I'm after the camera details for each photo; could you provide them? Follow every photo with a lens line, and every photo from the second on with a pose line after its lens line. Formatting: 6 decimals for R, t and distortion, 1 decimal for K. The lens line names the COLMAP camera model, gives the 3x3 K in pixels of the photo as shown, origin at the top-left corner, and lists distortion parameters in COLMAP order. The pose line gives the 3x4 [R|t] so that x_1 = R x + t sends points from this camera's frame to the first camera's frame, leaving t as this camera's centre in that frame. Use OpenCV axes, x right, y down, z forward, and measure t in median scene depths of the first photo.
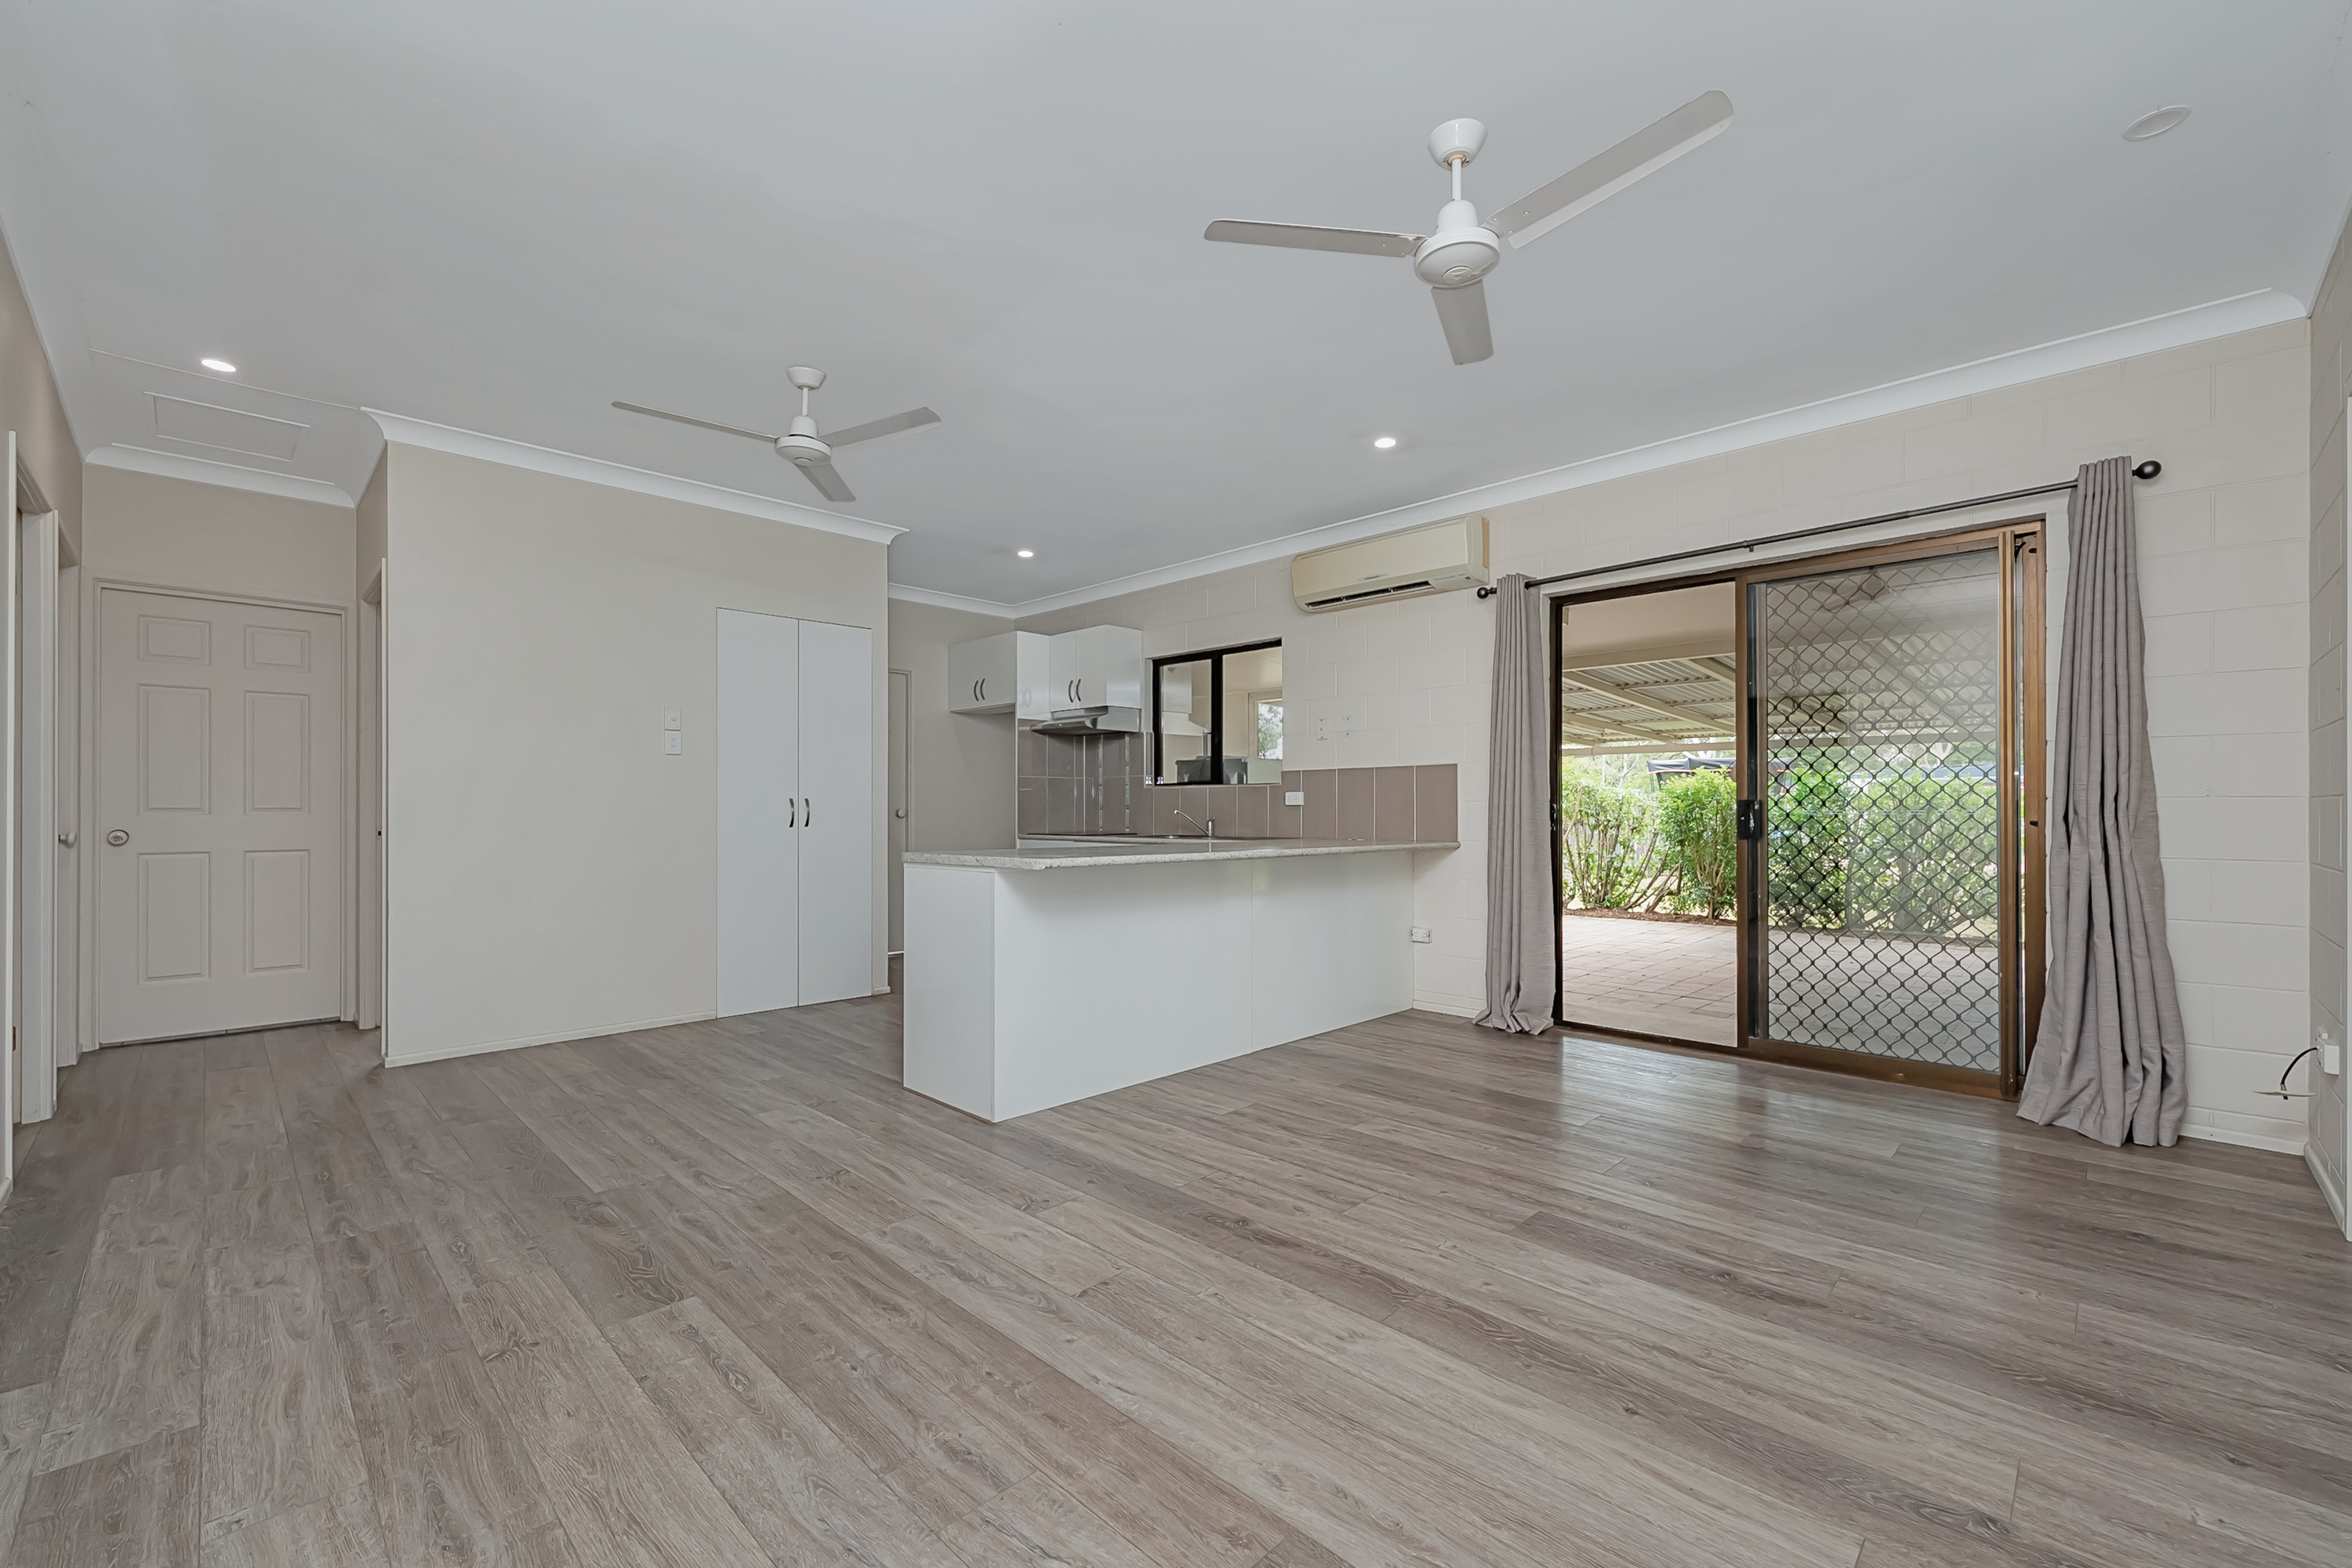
lens RADIAL K [[952.6, 0, 1176.0], [0, 952.6, 784.0], [0, 0, 1]] dist [-0.021628, 0.000128]
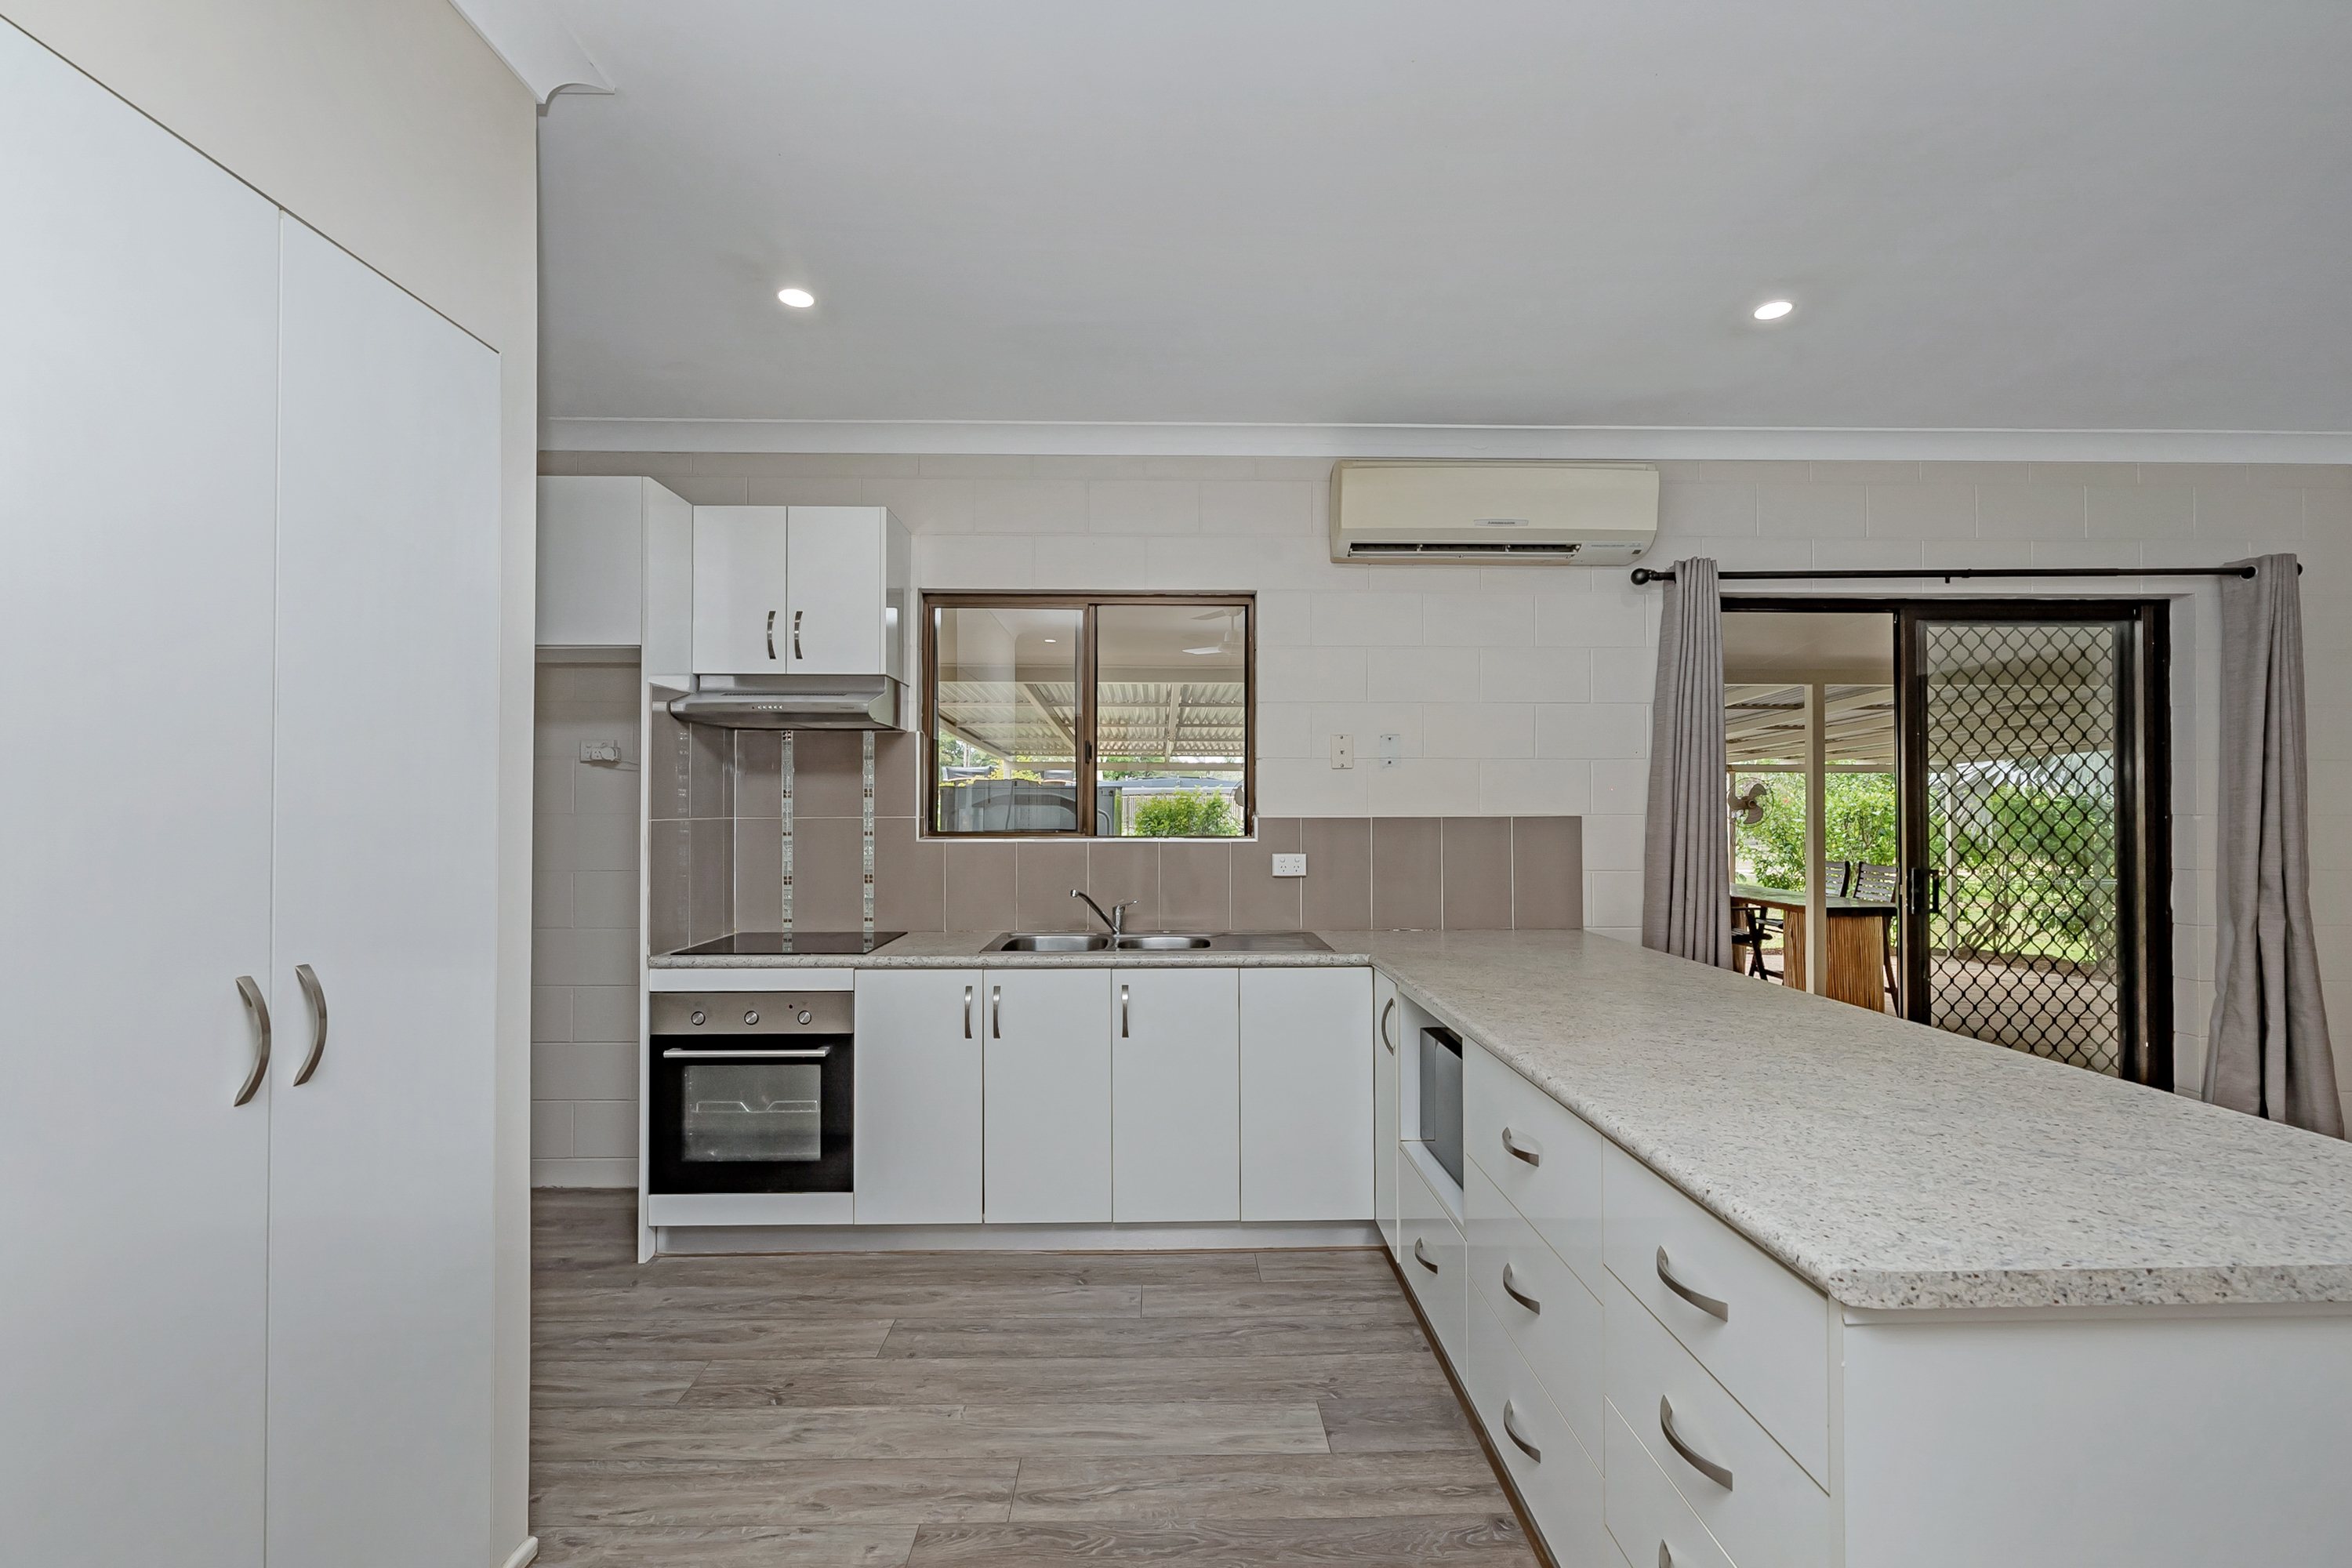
lens RADIAL K [[1006.8, 0, 1176.0], [0, 1006.8, 784.0], [0, 0, 1]] dist [-0.031603, -0.000051]
pose [[0.699208, 0.030653, 0.714261, -0.341550], [-0.012802, 0.999457, -0.030359, -0.013717], [-0.714804, 0.012083, 0.699221, 0.551750]]
